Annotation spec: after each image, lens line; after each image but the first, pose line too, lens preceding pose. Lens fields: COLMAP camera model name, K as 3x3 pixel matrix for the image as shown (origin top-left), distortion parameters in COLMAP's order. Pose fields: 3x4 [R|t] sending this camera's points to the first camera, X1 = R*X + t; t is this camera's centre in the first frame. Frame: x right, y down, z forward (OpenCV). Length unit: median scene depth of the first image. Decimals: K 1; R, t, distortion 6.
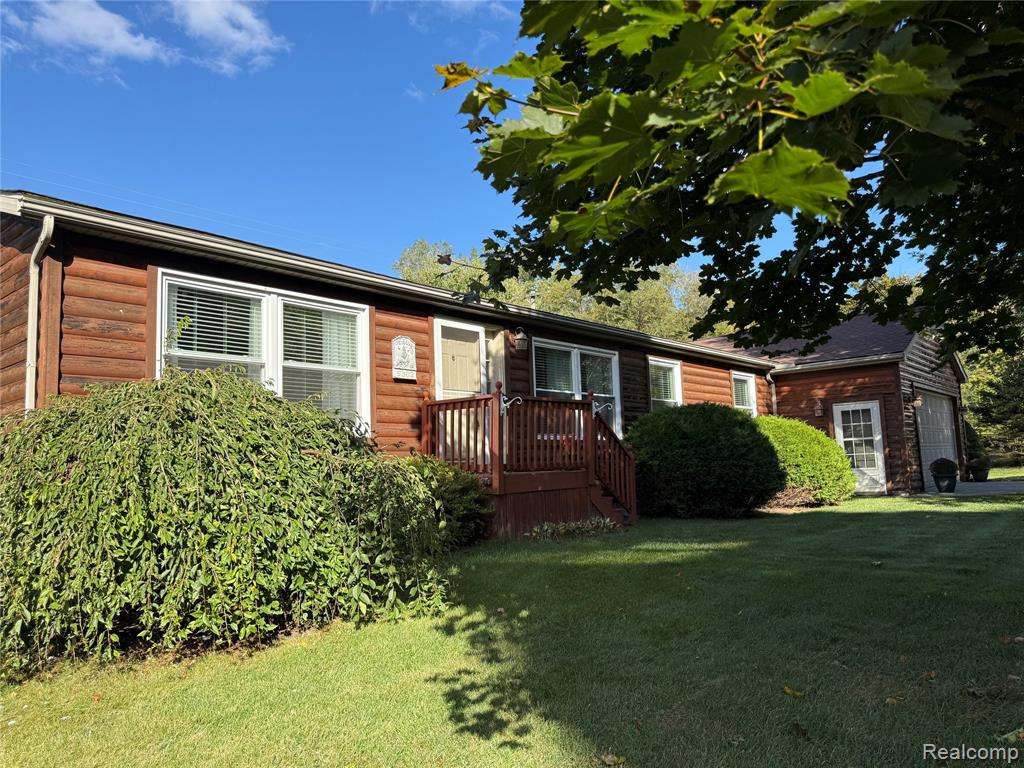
lens RADIAL K [[728.1, 0, 512.0], [0, 728.1, 384.0], [0, 0, 1]] dist [0.002347, -0.001730]
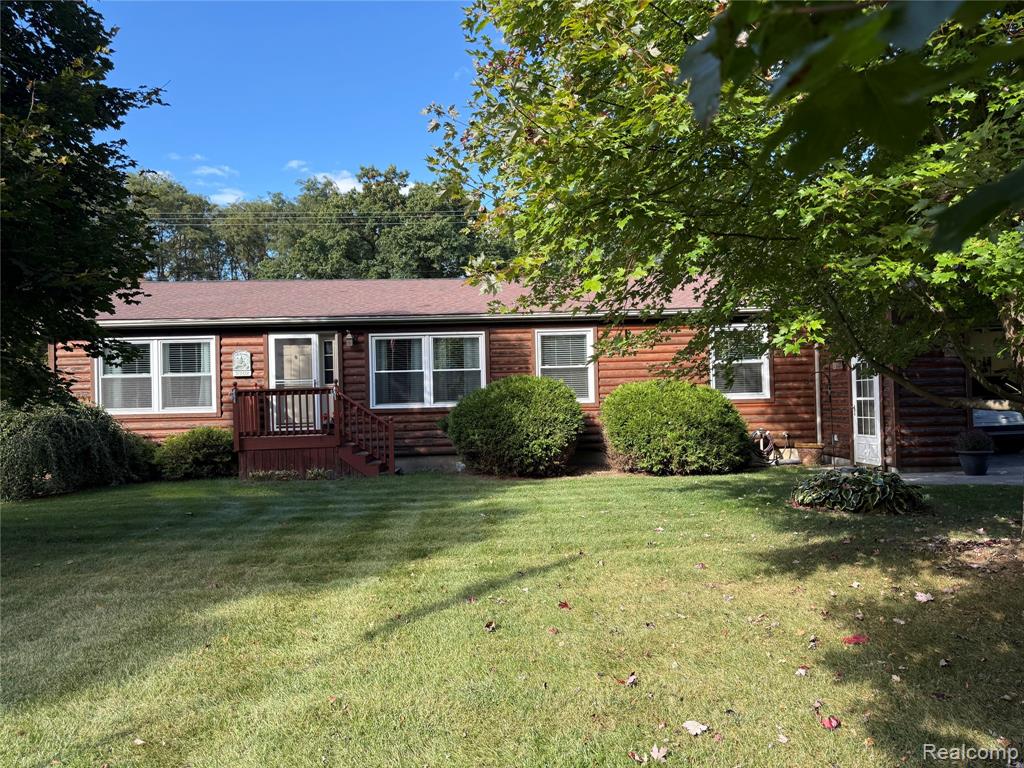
lens RADIAL K [[728.1, 0, 512.0], [0, 728.1, 384.0], [0, 0, 1]] dist [0.002347, -0.001730]
pose [[0.689526, 0.005943, -0.724237, 1.461592], [0.082141, 0.992873, 0.086351, -0.081611], [0.719588, -0.119030, 0.684123, 0.301004]]
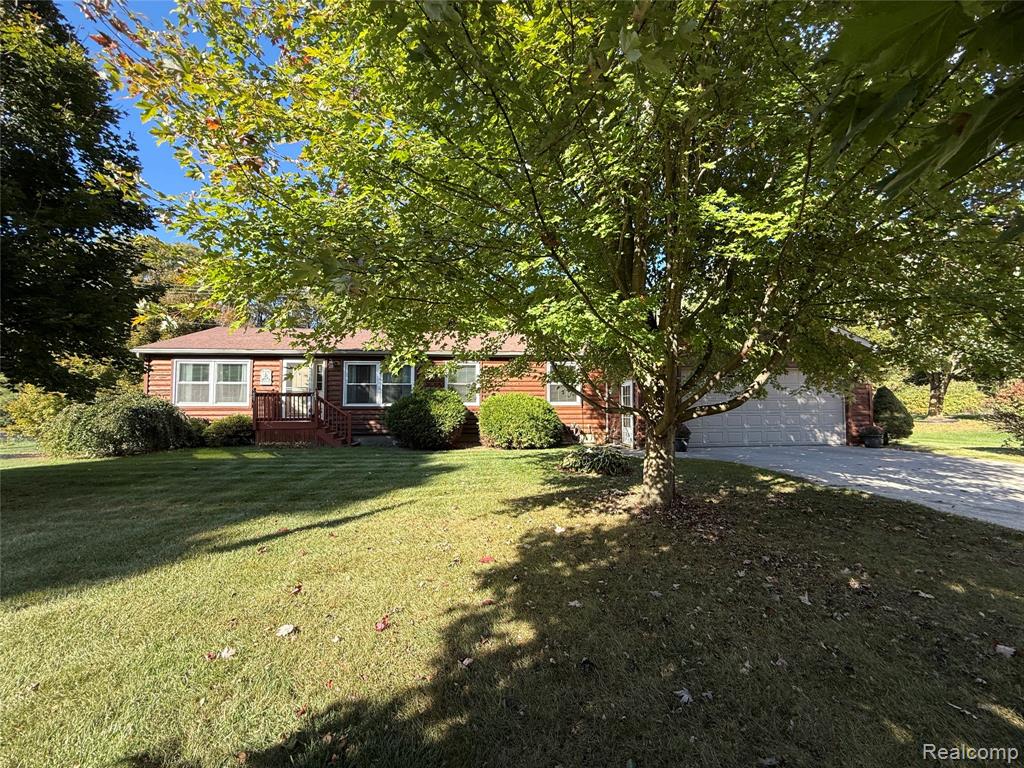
lens RADIAL K [[415.8, 0, 512.0], [0, 415.8, 384.0], [0, 0, 1]] dist [-0.029997, -0.000055]
pose [[0.734036, 0.005074, -0.679092, 1.566668], [0.053223, 0.996466, 0.064975, -0.060279], [0.677022, -0.083838, 0.731172, 0.488115]]
